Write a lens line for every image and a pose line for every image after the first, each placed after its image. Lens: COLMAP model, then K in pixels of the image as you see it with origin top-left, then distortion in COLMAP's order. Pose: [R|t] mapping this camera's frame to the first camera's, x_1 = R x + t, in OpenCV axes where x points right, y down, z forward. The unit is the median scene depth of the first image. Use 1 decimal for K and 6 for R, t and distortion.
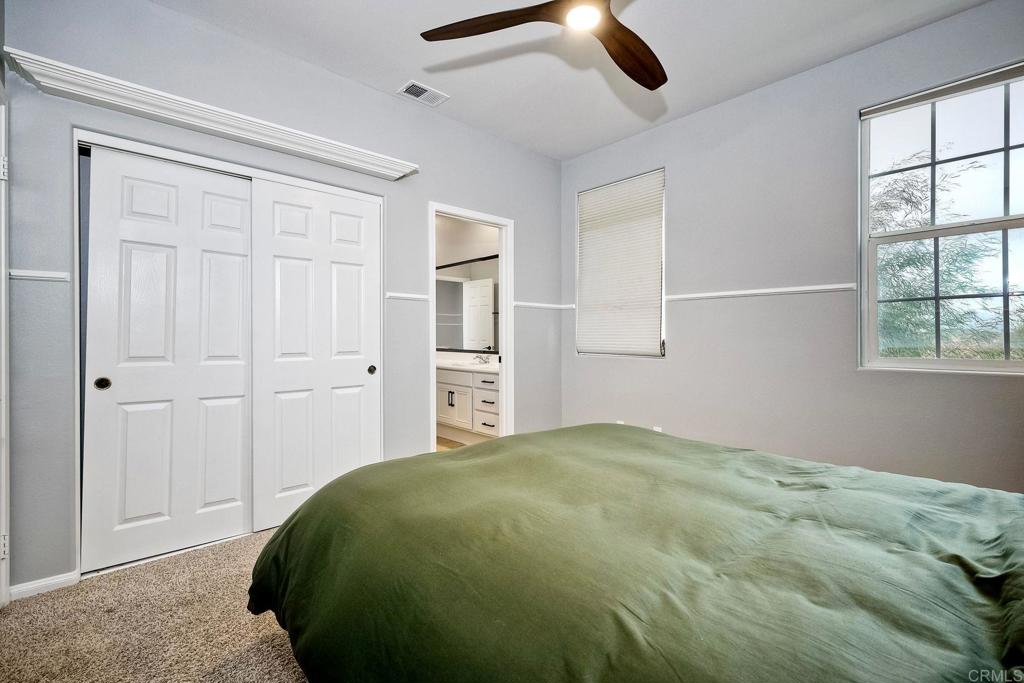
lens RADIAL K [[458.6, 0, 510.7], [0, 458.6, 336.1], [0, 0, 1]] dist [0.000322, 0.000000]
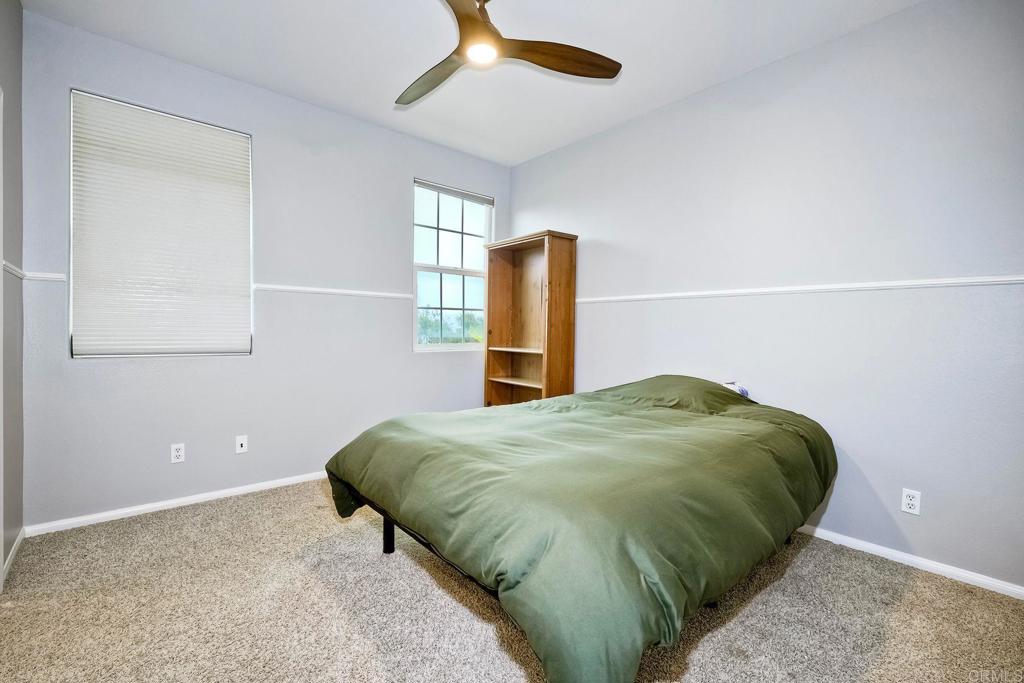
lens RADIAL K [[458.6, 0, 510.7], [0, 458.6, 336.1], [0, 0, 1]] dist [0.000322, 0.000000]
pose [[0.014127, -0.005434, 0.999885, -0.534315], [-0.005650, 0.999969, 0.005514, 0.004843], [-0.999884, -0.005728, 0.014096, 0.499675]]
